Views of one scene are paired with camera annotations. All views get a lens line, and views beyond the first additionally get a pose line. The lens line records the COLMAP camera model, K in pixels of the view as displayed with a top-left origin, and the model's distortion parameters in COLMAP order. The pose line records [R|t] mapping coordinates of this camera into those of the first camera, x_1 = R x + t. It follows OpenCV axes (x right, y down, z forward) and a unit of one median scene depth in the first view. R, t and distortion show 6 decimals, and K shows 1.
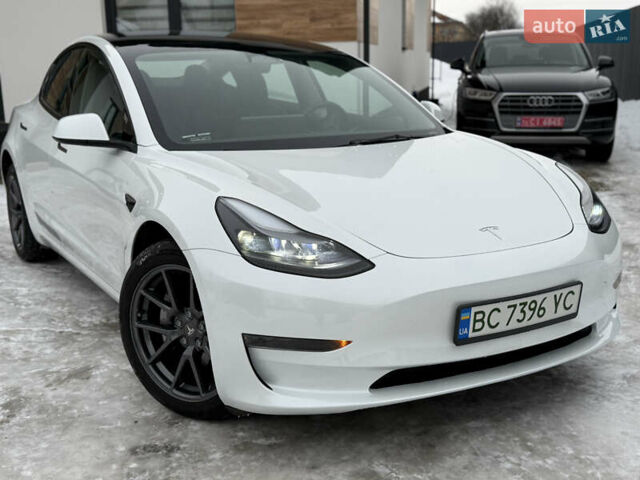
lens RADIAL K [[776.7, 0, 321.2], [0, 776.7, 242.6], [0, 0, 1]] dist [0.095401, 0.000000]
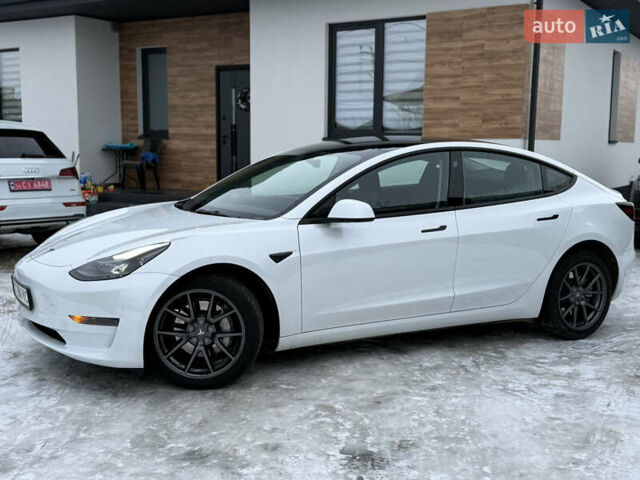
lens RADIAL K [[776.7, 0, 319.8], [0, 776.7, 240.8], [0, 0, 1]] dist [0.095401, 0.000000]
pose [[0.936835, 0.071073, -0.342474, 0.451616], [-0.105639, 0.990906, -0.083336, 0.062334], [0.333436, 0.114251, 0.935824, -0.473706]]
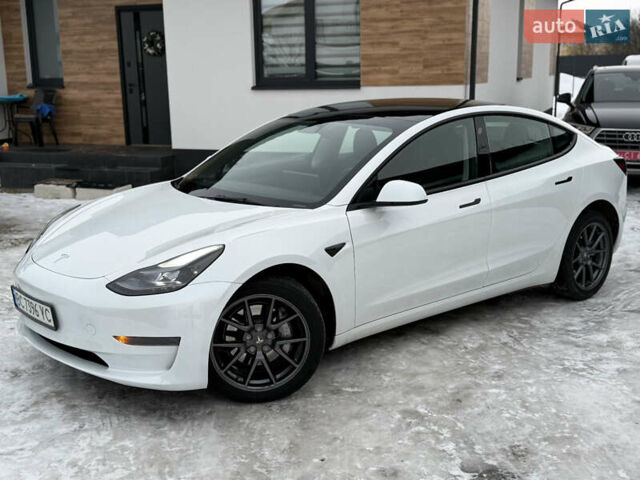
lens RADIAL K [[776.7, 0, 317.9], [0, 776.7, 236.3], [0, 0, 1]] dist [0.095401, 0.000000]
pose [[0.985124, 0.038058, -0.167575, 0.091945], [-0.041040, 0.999054, -0.014369, -0.020258], [0.166870, 0.021033, 0.985755, -0.443656]]
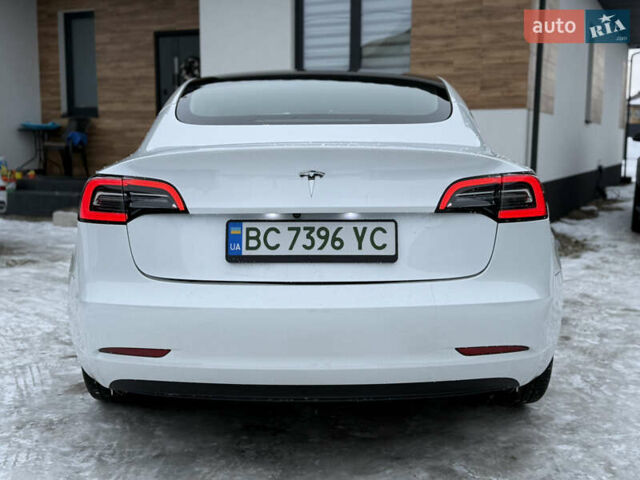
lens RADIAL K [[776.7, 0, 320.1], [0, 776.7, 243.3], [0, 0, 1]] dist [0.095401, 0.000000]
pose [[0.969518, 0.057520, -0.238173, 0.099829], [-0.080131, 0.993036, -0.086363, 0.070096], [0.231546, 0.102815, 0.967375, -0.091766]]
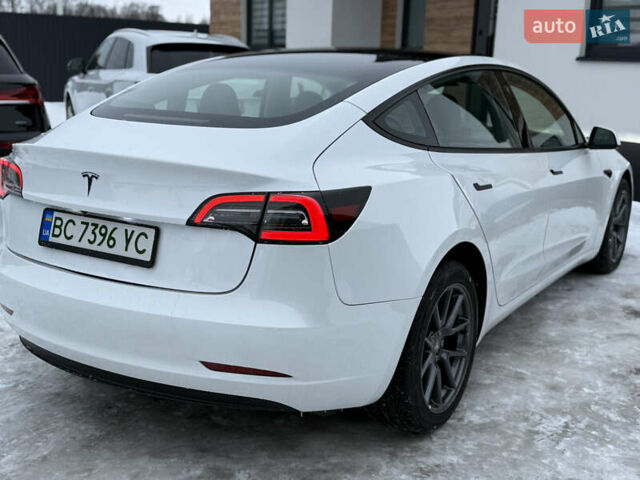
lens RADIAL K [[776.7, 0, 327.8], [0, 776.7, 253.8], [0, 0, 1]] dist [0.095401, 0.000000]
pose [[0.699074, 0.214335, -0.682170, 0.643148], [-0.205177, 0.974028, 0.095774, -0.107271], [0.684980, 0.073013, 0.724894, 0.210529]]
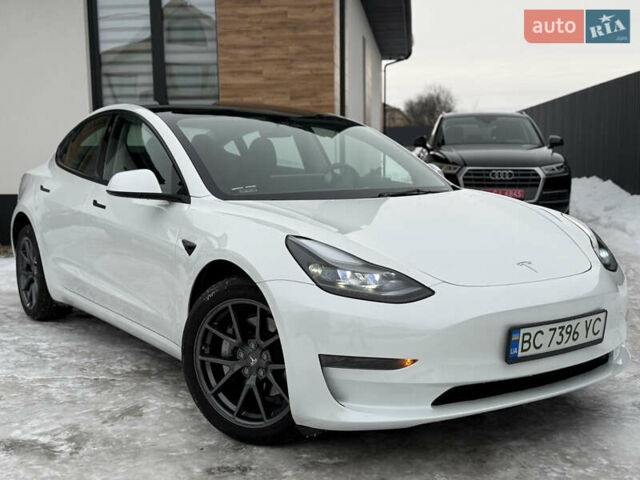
lens RADIAL K [[776.7, 0, 321.8], [0, 776.7, 235.0], [0, 0, 1]] dist [0.095401, 0.000000]
pose [[0.997074, -0.002337, 0.076412, -0.136383], [0.010948, 0.993594, -0.112473, 0.054077], [-0.075659, 0.112981, 0.990712, -0.090054]]
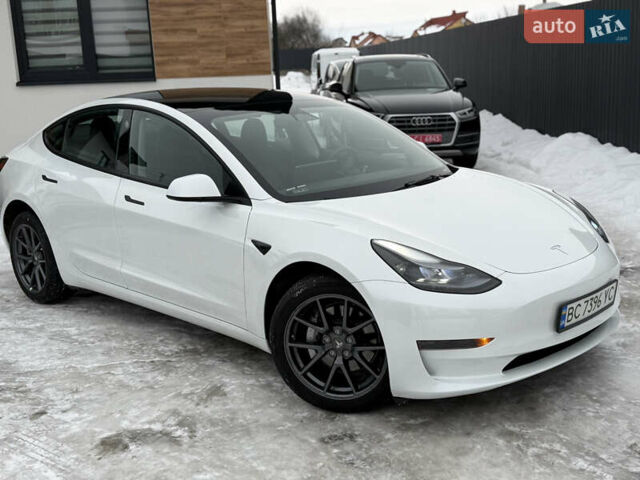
lens RADIAL K [[776.7, 0, 328.7], [0, 776.7, 234.1], [0, 0, 1]] dist [0.095401, 0.000000]
pose [[0.965174, -0.076018, 0.250322, -0.430122], [0.079712, 0.996807, -0.004639, -0.055148], [-0.249170, 0.024431, 0.968152, -0.206151]]
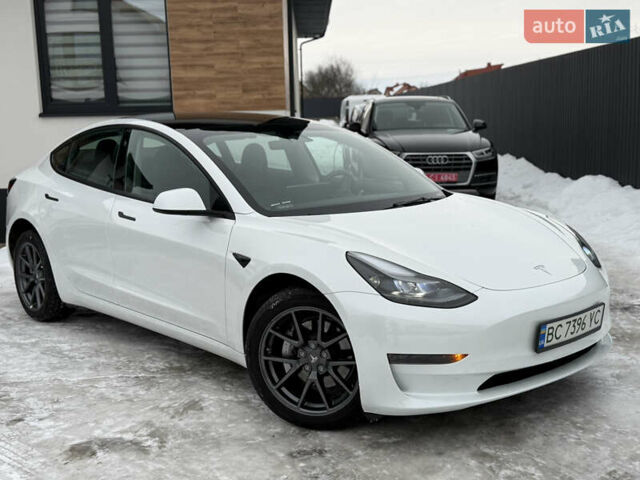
lens RADIAL K [[776.7, 0, 315.8], [0, 776.7, 240.1], [0, 0, 1]] dist [0.095401, 0.000000]
pose [[0.979481, -0.038439, 0.197835, -0.356765], [0.051830, 0.996669, -0.062961, 0.000709], [-0.194756, 0.071923, 0.978211, -0.214832]]
